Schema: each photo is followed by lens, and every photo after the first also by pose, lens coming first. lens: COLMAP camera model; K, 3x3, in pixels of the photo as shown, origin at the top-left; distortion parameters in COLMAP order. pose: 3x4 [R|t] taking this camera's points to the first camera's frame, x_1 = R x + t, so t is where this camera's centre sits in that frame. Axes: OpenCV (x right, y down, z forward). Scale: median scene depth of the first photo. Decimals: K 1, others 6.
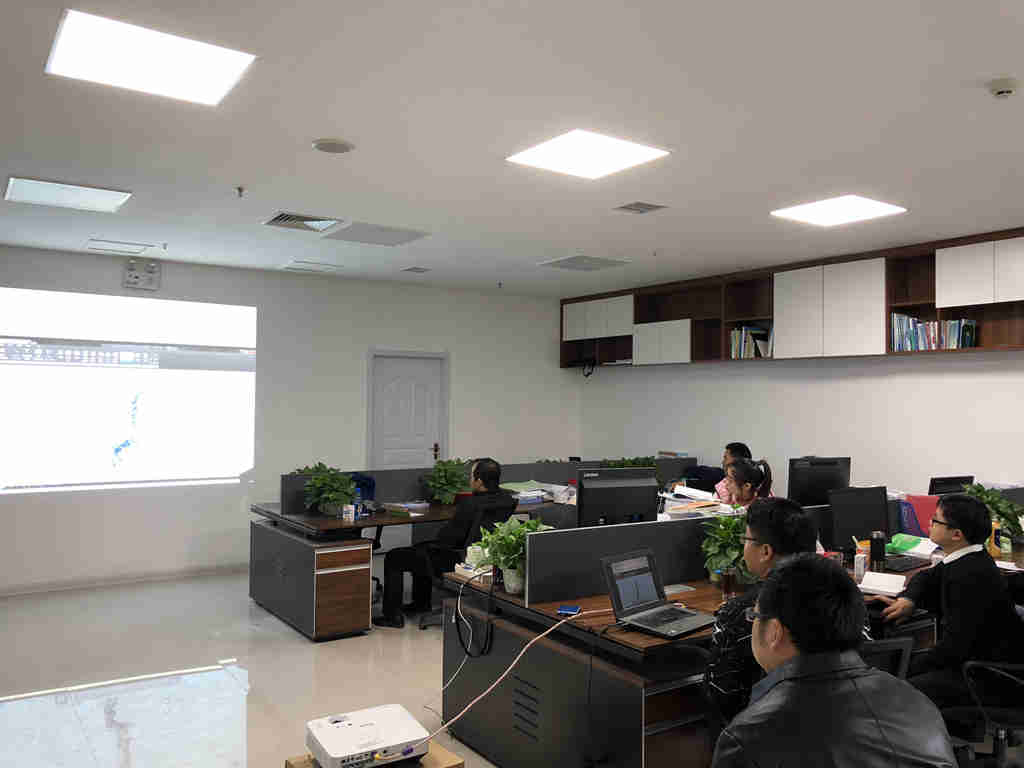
lens RADIAL K [[825.1, 0, 508.0], [0, 825.1, 355.8], [0, 0, 1]] dist [0.001332, -0.003518]
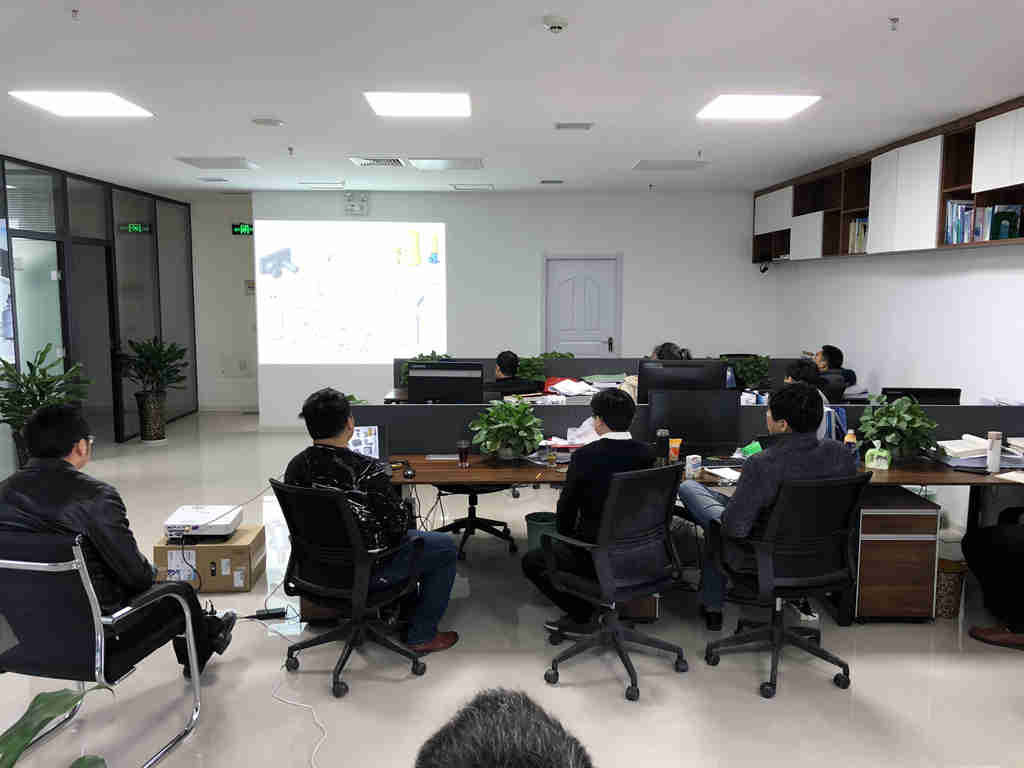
lens RADIAL K [[833.3, 0, 512.0], [0, 833.3, 384.0], [0, 0, 1]] dist [-0.000520, -0.006843]
pose [[0.843900, 0.050386, -0.534129, 0.476843], [0.040089, 0.986874, 0.156434, -0.013753], [0.535001, -0.153427, 0.830803, 0.000882]]
